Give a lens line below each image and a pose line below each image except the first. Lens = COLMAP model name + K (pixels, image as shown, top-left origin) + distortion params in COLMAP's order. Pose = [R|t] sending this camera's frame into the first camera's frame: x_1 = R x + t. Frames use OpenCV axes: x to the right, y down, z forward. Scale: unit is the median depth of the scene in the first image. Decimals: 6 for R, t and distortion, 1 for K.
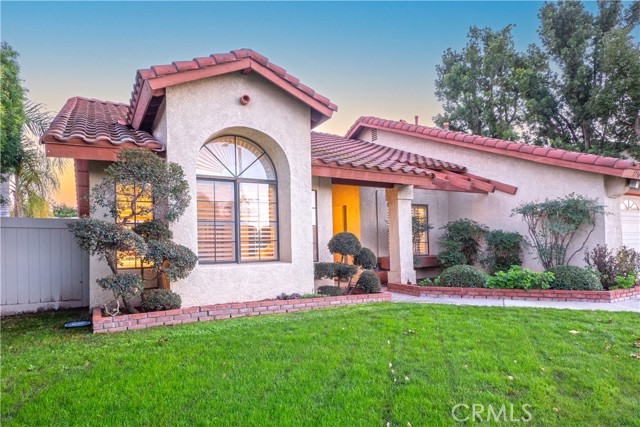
lens RADIAL K [[406.6, 0, 319.5], [0, 406.6, 241.0], [0, 0, 1]] dist [0.006371, 0.001932]
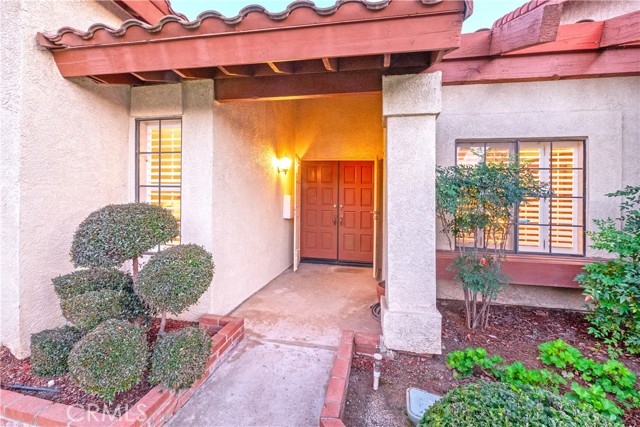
lens RADIAL K [[275.0, 0, 320.0], [0, 275.0, 204.6], [0, 0, 1]] dist [-0.000065, -0.000046]
pose [[0.728245, 0.020554, -0.685009, 0.404074], [-0.020030, 0.999761, 0.008704, -0.026645], [0.685024, 0.007382, 0.728483, 0.940950]]
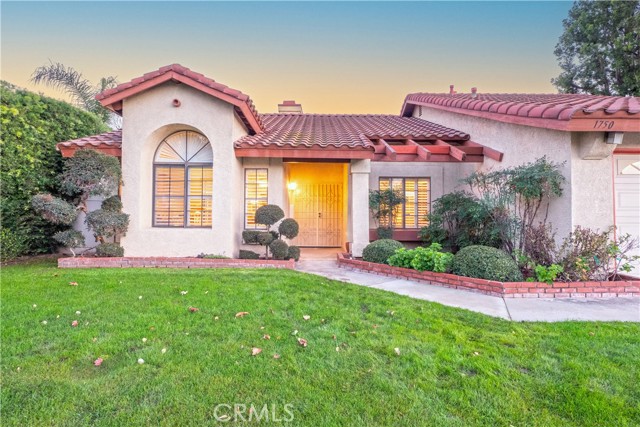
lens RADIAL K [[344.1, 0, 320.0], [0, 344.1, 213.5], [0, 0, 1]] dist [-0.000388, -0.000519]
pose [[0.862996, 0.017139, -0.504921, 0.699470], [-0.016430, 0.999848, 0.005857, -0.004797], [0.504944, 0.003241, 0.863146, 0.251189]]
